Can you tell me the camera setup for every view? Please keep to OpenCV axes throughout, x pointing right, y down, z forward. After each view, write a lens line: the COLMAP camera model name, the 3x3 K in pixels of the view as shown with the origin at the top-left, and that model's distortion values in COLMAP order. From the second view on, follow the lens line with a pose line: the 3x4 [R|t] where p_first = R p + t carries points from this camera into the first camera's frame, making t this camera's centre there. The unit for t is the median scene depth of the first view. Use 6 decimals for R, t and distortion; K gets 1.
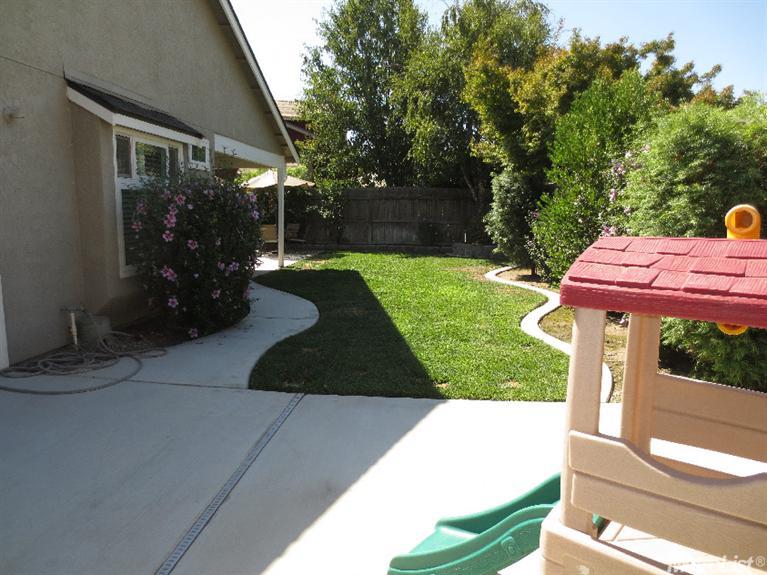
lens RADIAL K [[545.0, 0, 385.3], [0, 545.0, 286.6], [0, 0, 1]] dist [-0.040512, 0.022315]
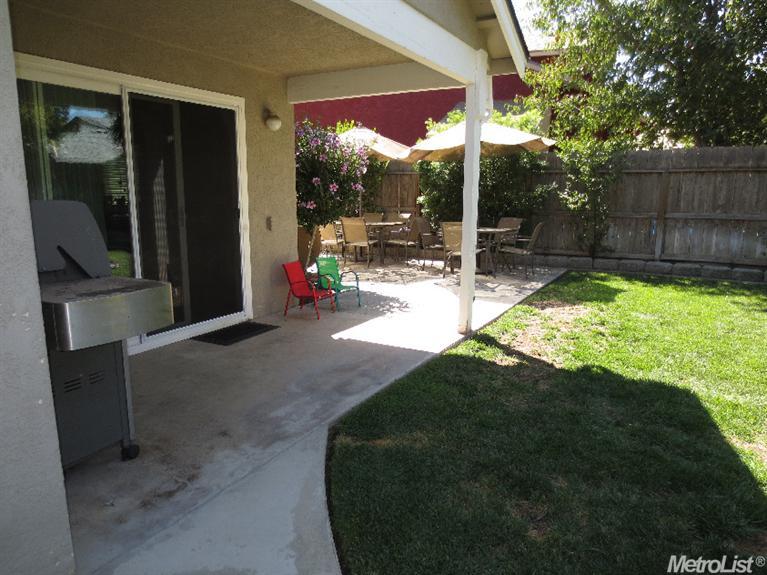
lens RADIAL K [[545.0, 0, 385.4], [0, 545.0, 290.7], [0, 0, 1]] dist [-0.040512, 0.022315]
pose [[0.918175, 0.072487, -0.389487, -0.063747], [-0.060793, 0.997254, 0.042287, -0.055483], [0.391483, -0.015149, 0.920061, 0.433930]]
